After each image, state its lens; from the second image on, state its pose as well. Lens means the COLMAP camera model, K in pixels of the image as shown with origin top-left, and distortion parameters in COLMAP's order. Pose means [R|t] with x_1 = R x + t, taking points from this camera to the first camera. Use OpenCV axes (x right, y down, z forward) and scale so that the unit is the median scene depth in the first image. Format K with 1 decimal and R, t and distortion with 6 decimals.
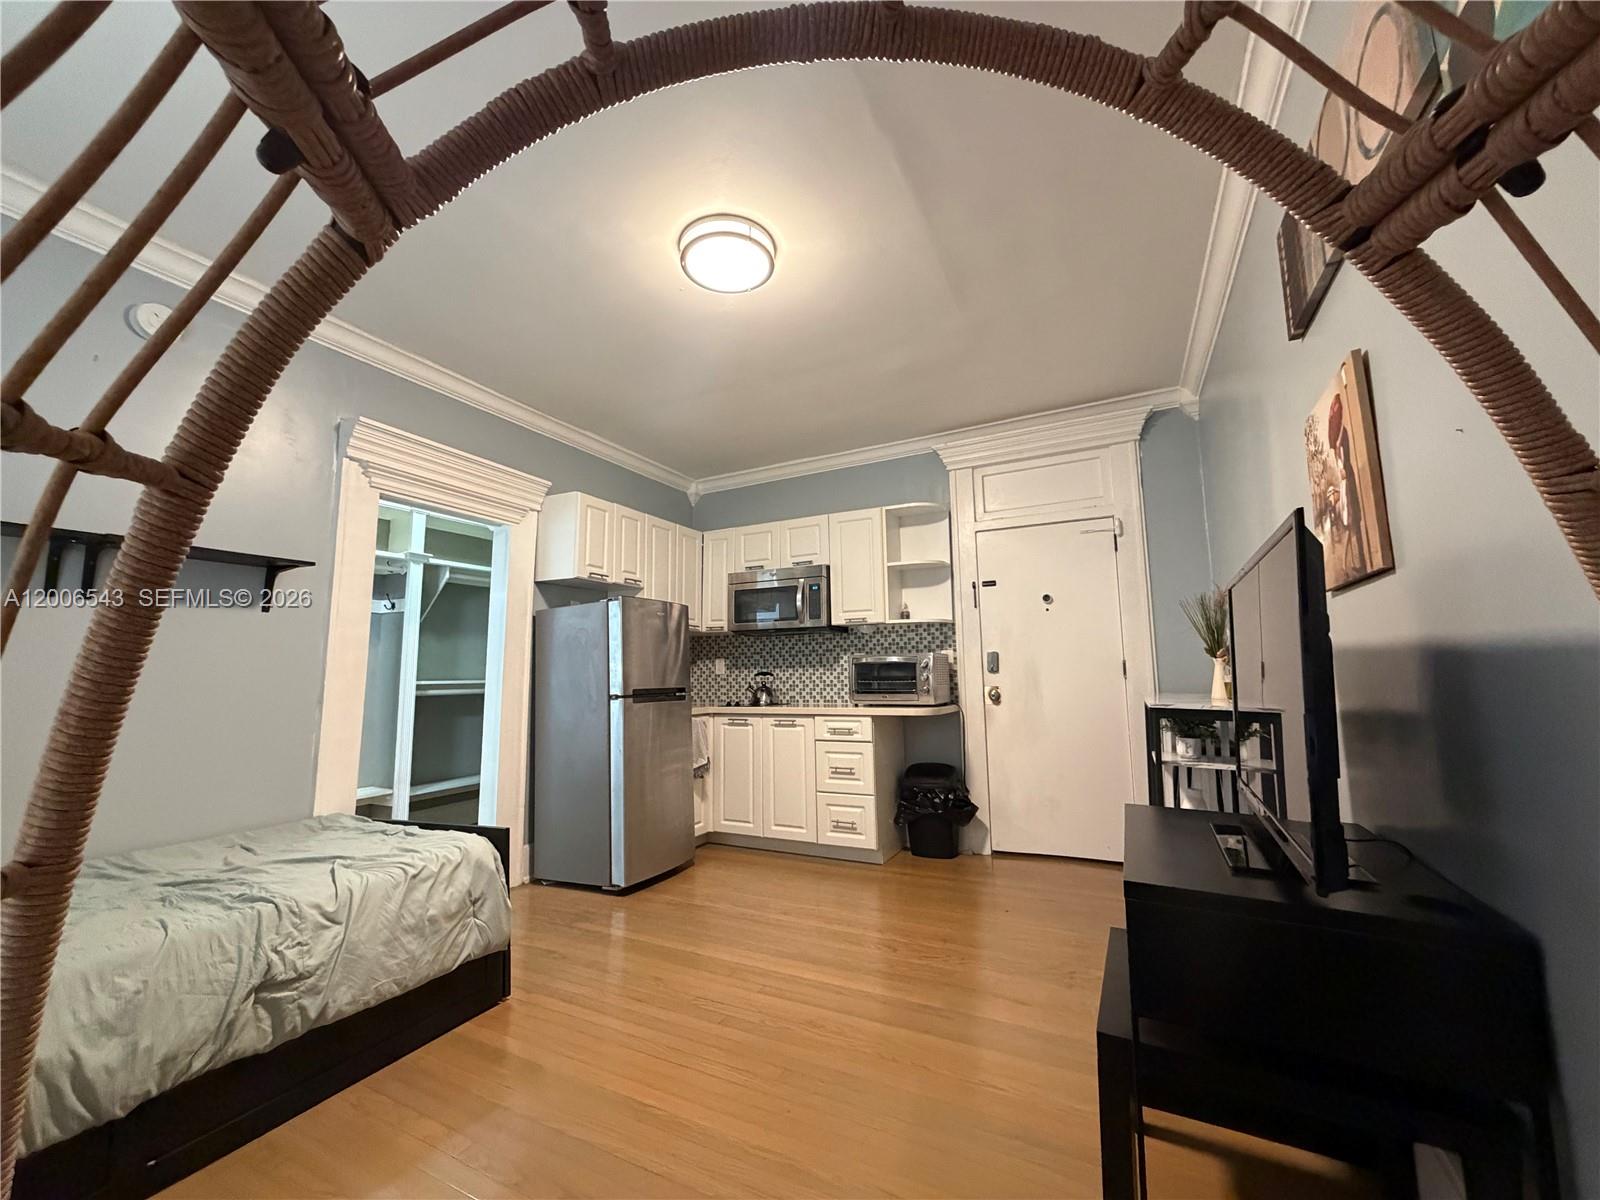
lens RADIAL K [[638.7, 0, 797.0], [0, 638.7, 600.1], [0, 0, 1]] dist [0.001272, 0.000160]
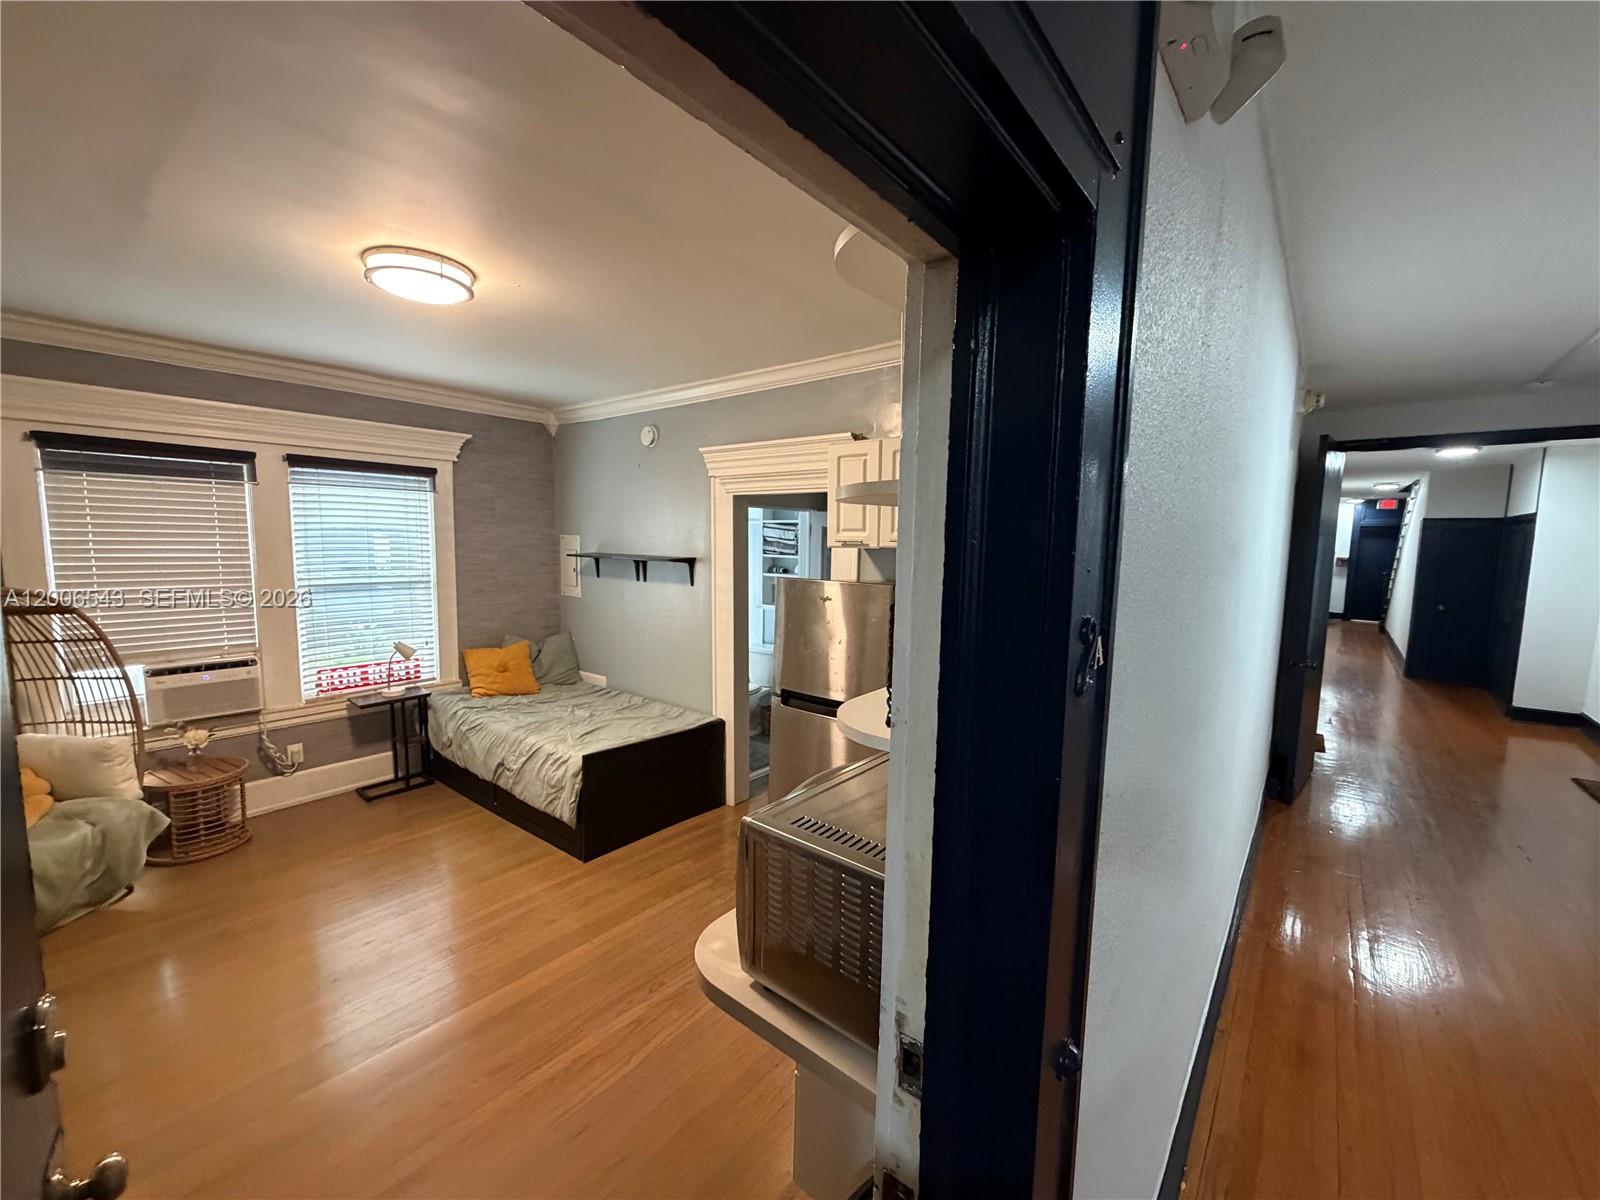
lens RADIAL K [[638.7, 0, 797.7], [0, 638.7, 602.7], [0, 0, 1]] dist [0.001272, 0.000160]
pose [[-0.211255, 0.119576, -0.970089, 0.481831], [0.107308, 0.989327, 0.098579, -0.047542], [0.971523, -0.083273, -0.221831, 1.077758]]
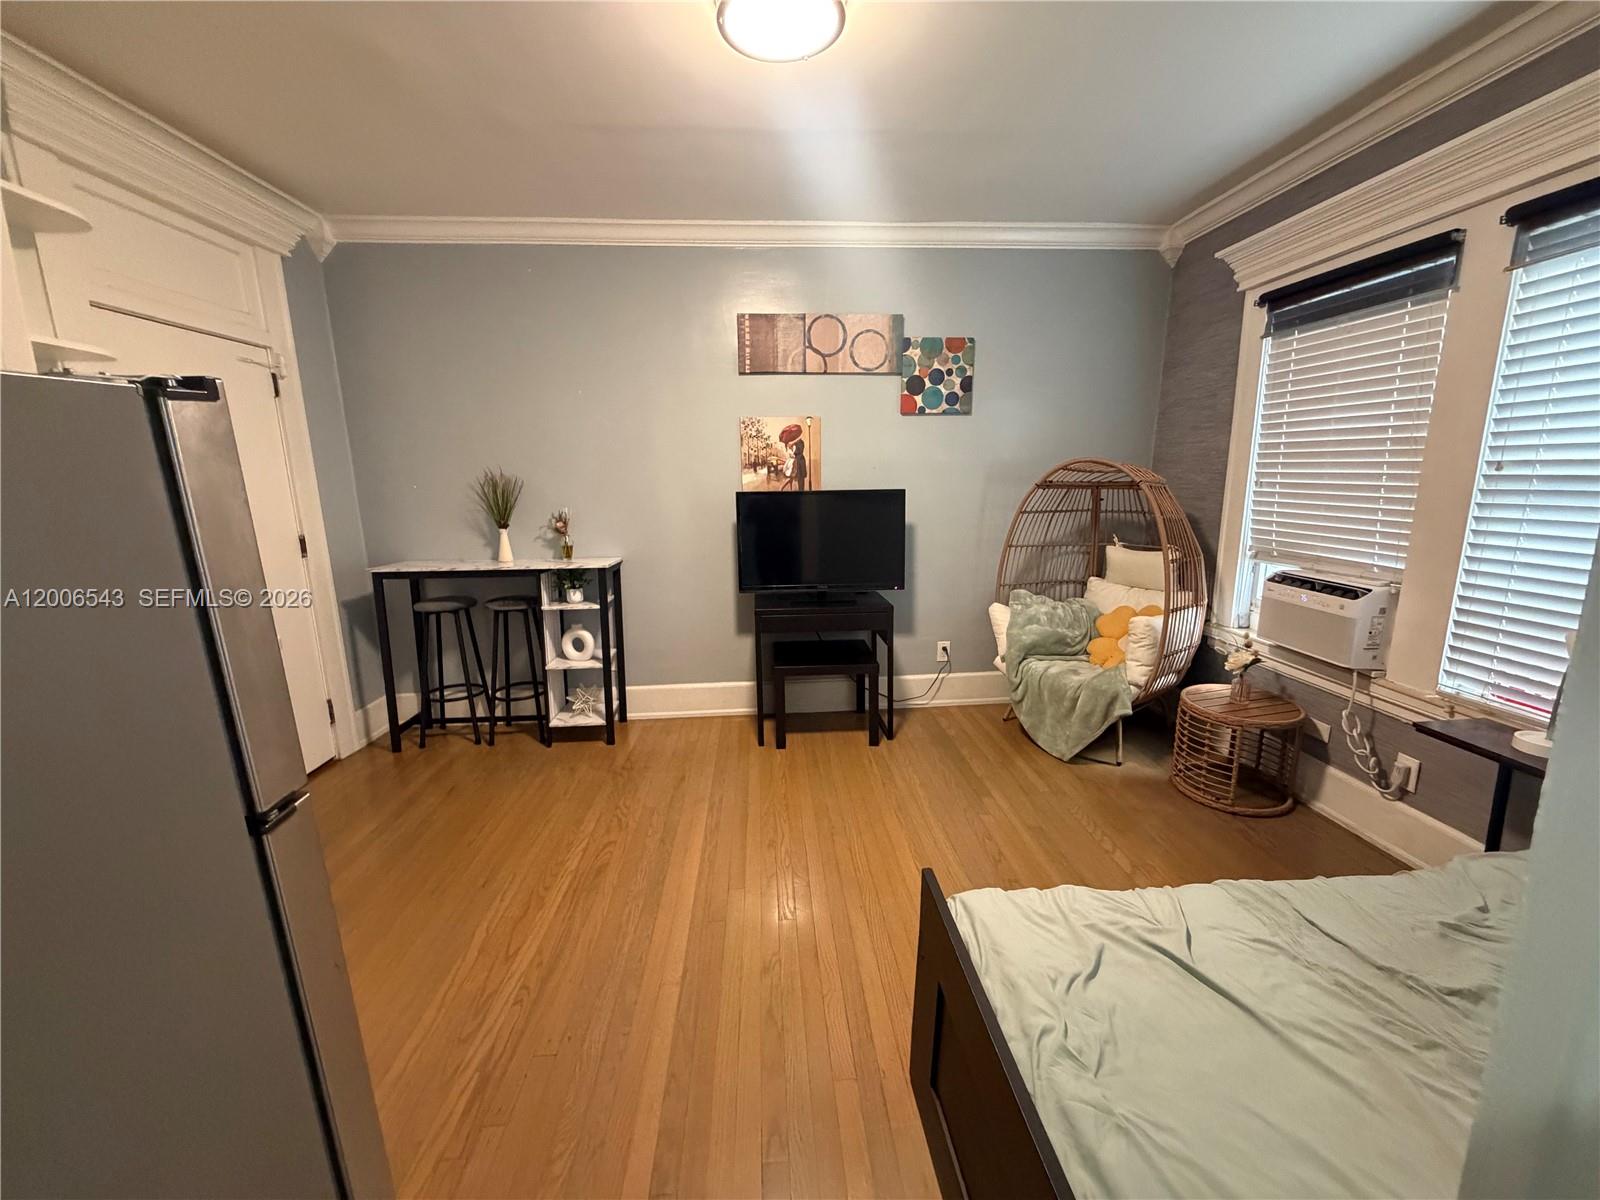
lens RADIAL K [[638.7, 0, 800.1], [0, 638.7, 601.4], [0, 0, 1]] dist [0.001272, 0.000160]
pose [[-0.516923, -0.146640, 0.843379, -0.512943], [-0.080647, 0.989179, 0.122560, 0.022975], [-0.852224, -0.004662, -0.523156, 0.840328]]
